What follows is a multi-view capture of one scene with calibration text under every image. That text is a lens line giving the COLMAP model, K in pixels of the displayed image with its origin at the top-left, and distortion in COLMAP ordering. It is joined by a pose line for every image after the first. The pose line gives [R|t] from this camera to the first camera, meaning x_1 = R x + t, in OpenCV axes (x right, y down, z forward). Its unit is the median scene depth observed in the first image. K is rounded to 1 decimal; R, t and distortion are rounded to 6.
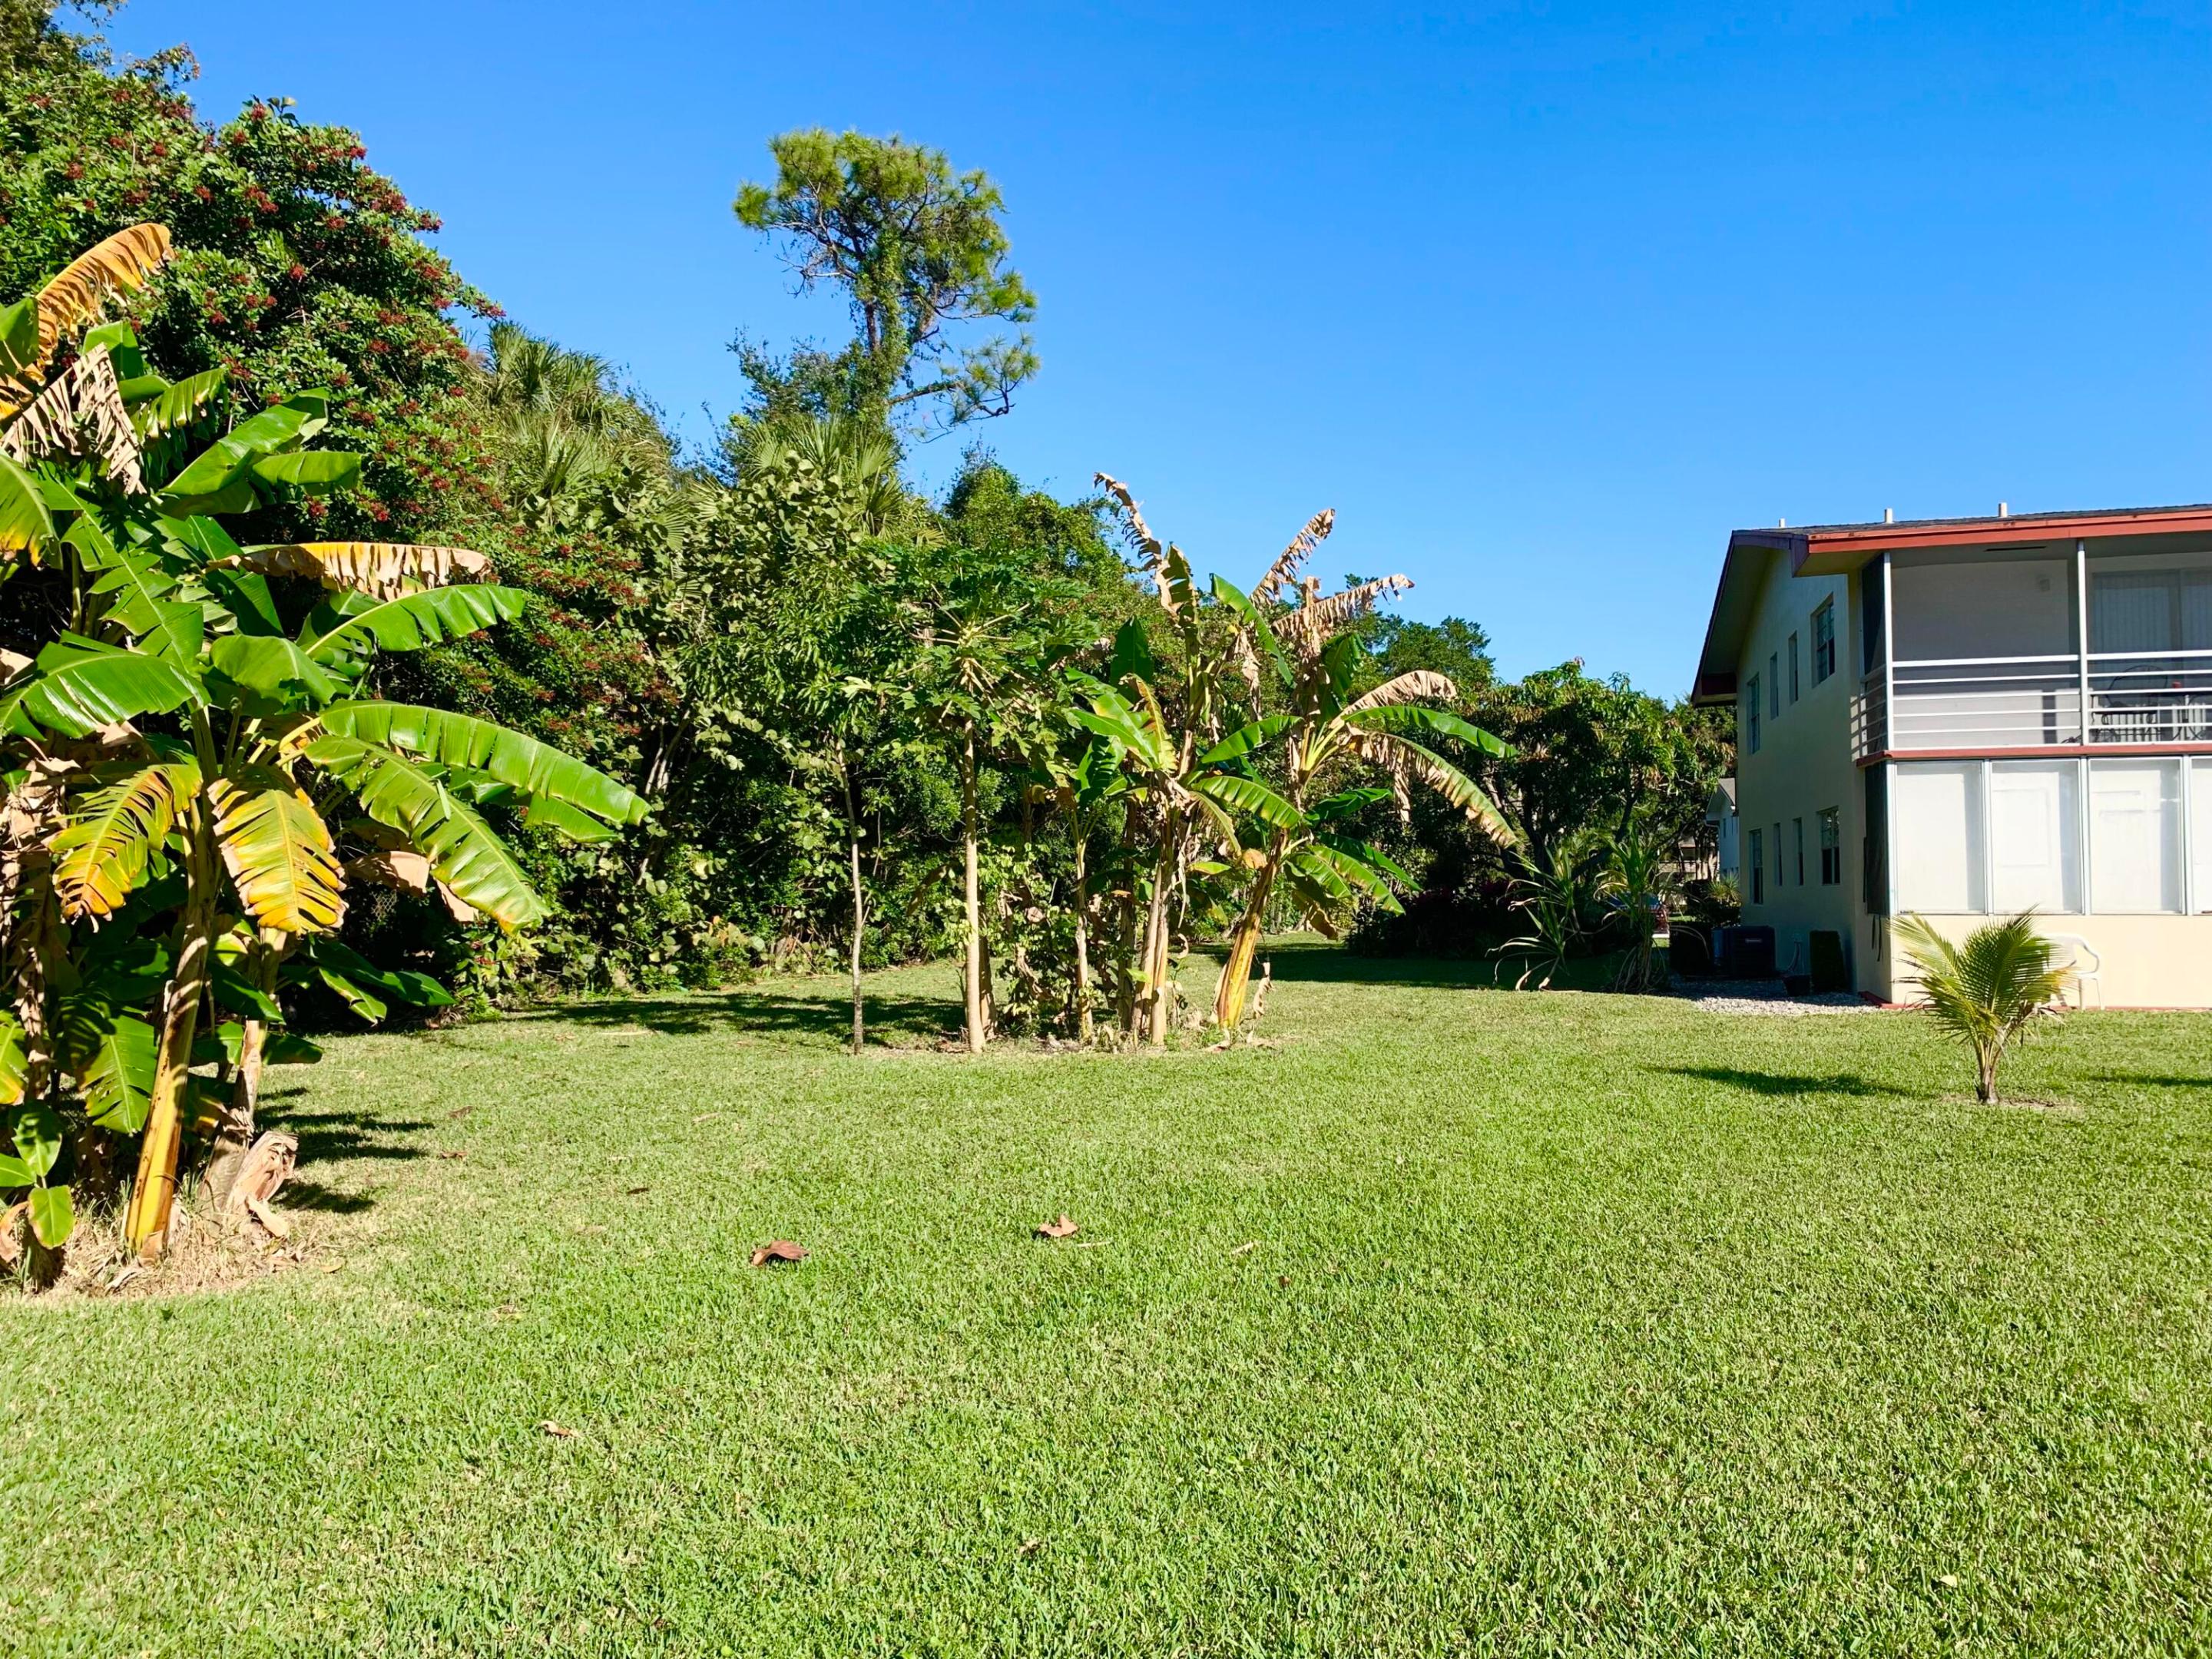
lens RADIAL K [[1702.5, 0, 1138.0], [0, 1702.5, 795.0], [0, 0, 1]] dist [0.069136, -0.091694]
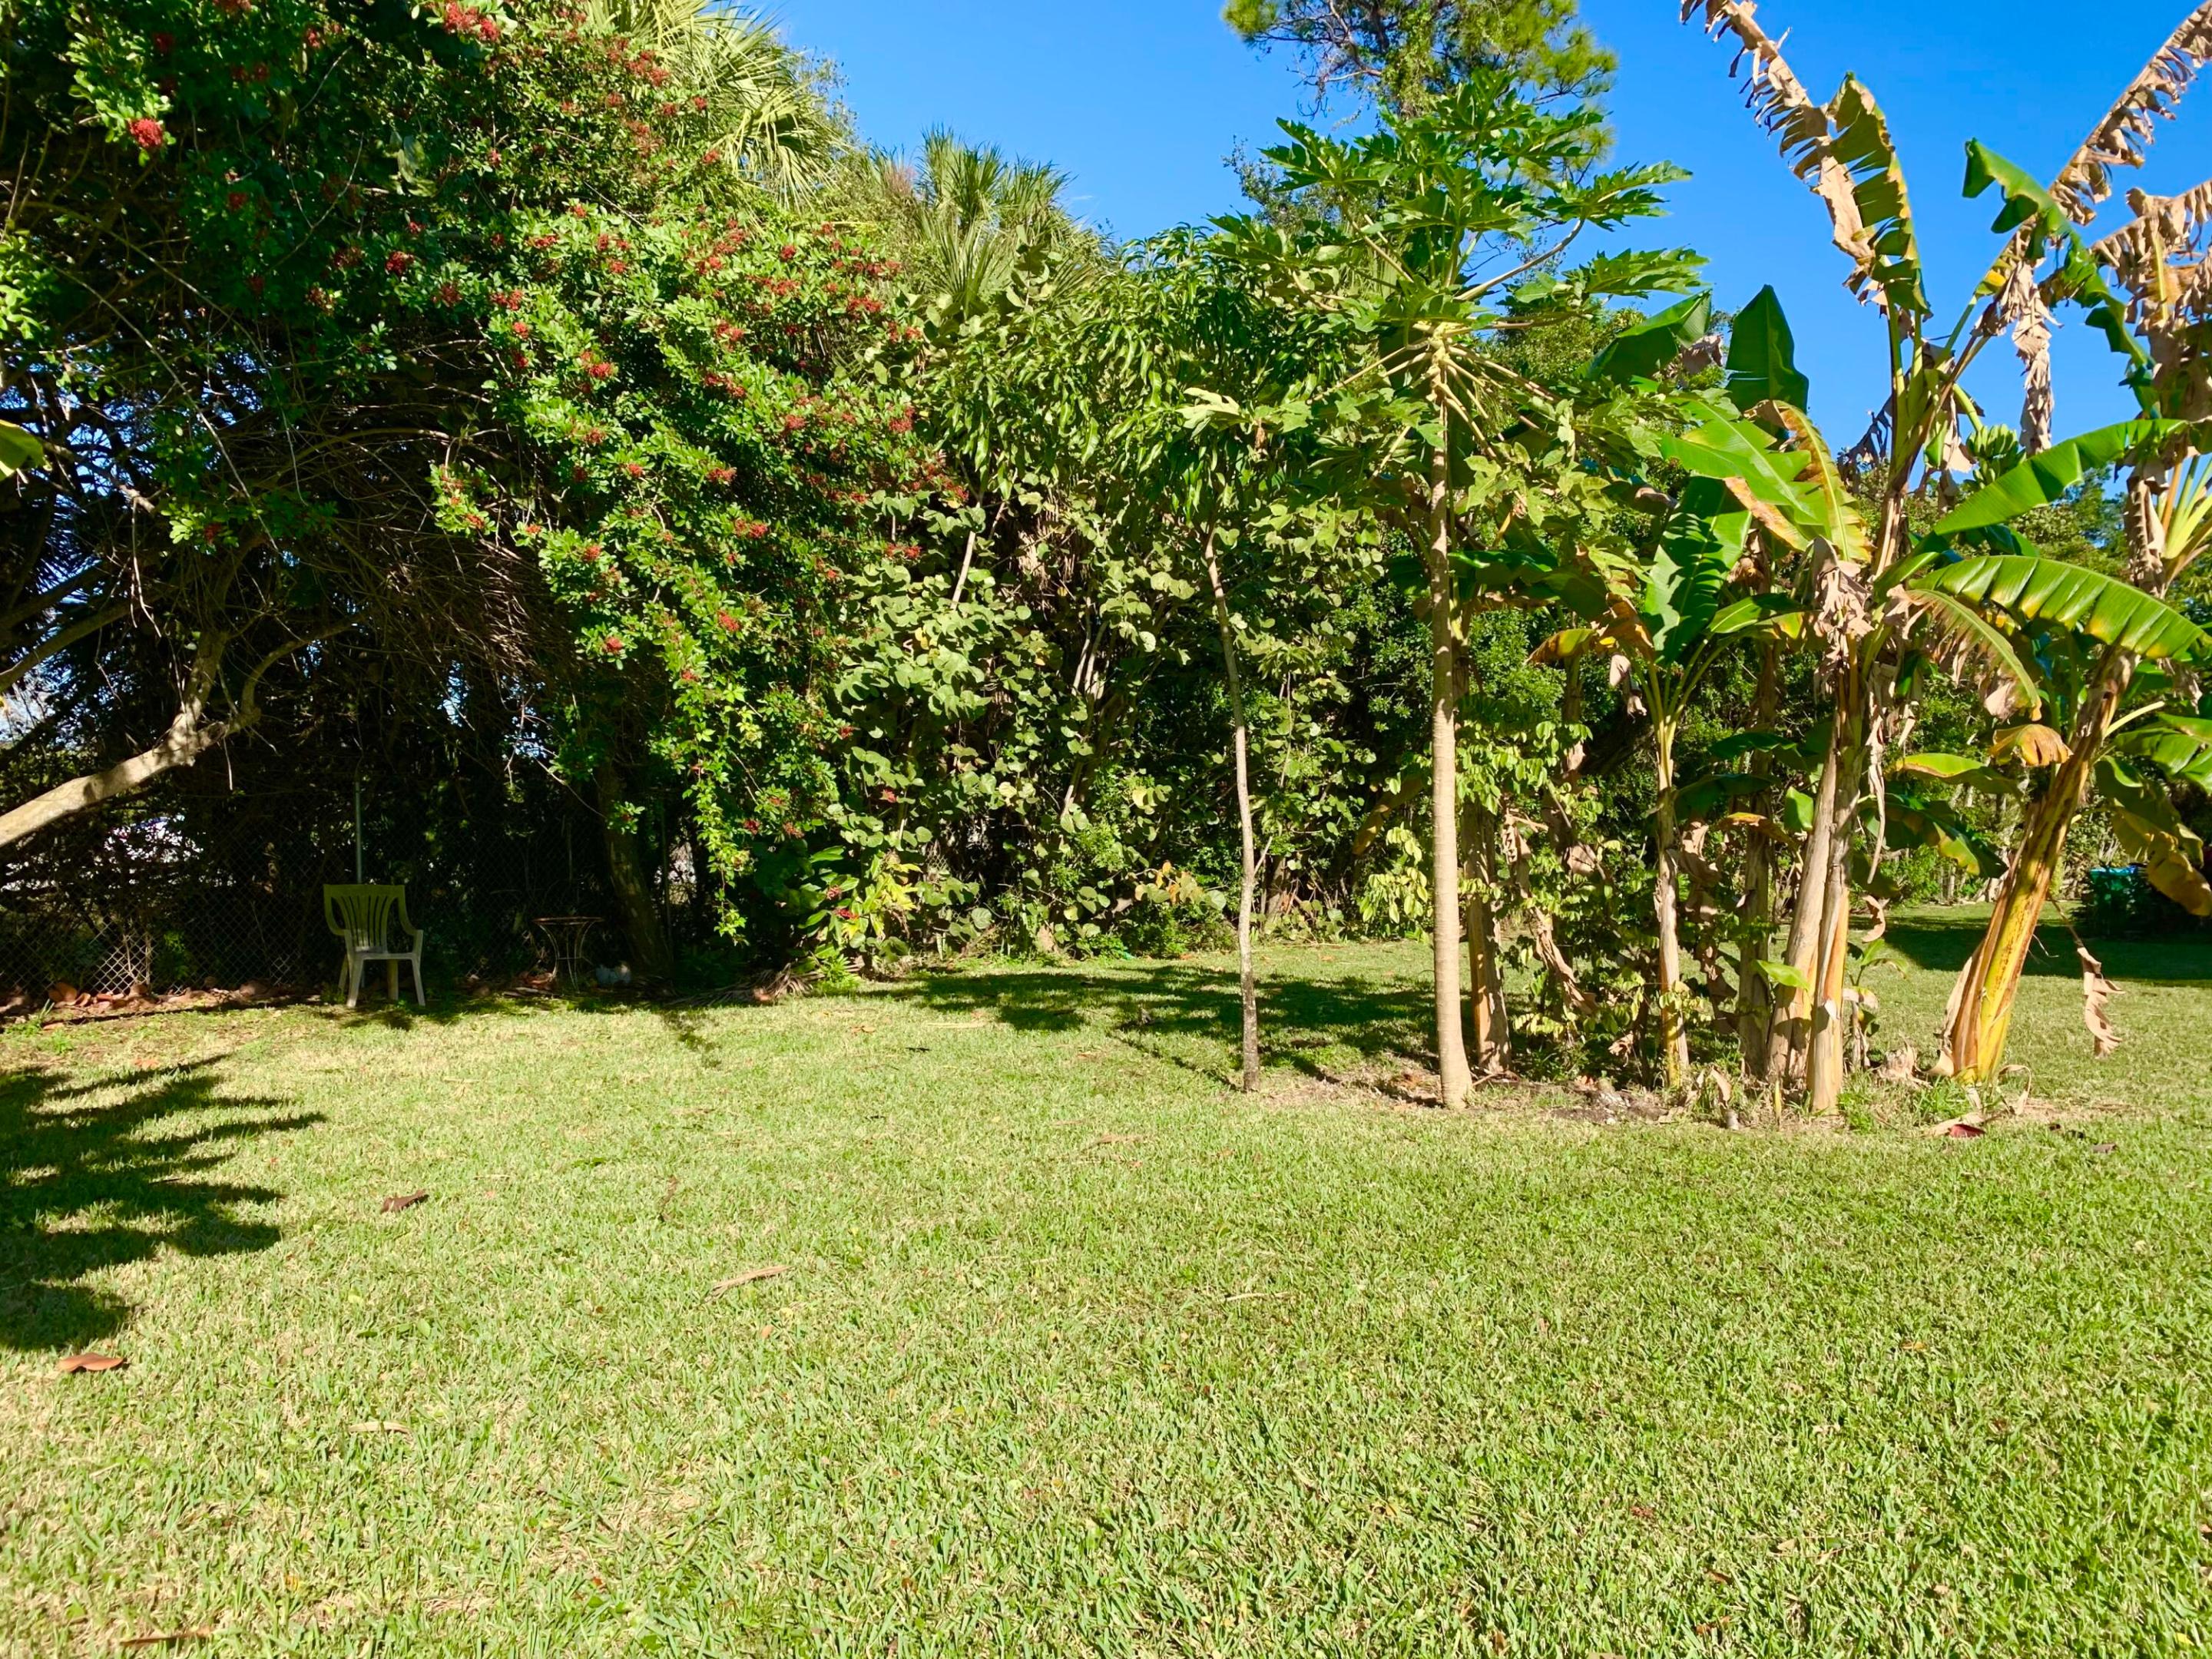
lens RADIAL K [[1686.3, 0, 1100.3], [0, 1686.3, 823.2], [0, 0, 1]] dist [0.049284, -0.054804]
pose [[0.933213, 0.003985, -0.359301, -0.007456], [0.009635, 0.999301, 0.036110, 0.037108], [0.359194, -0.037160, 0.932523, 0.418437]]
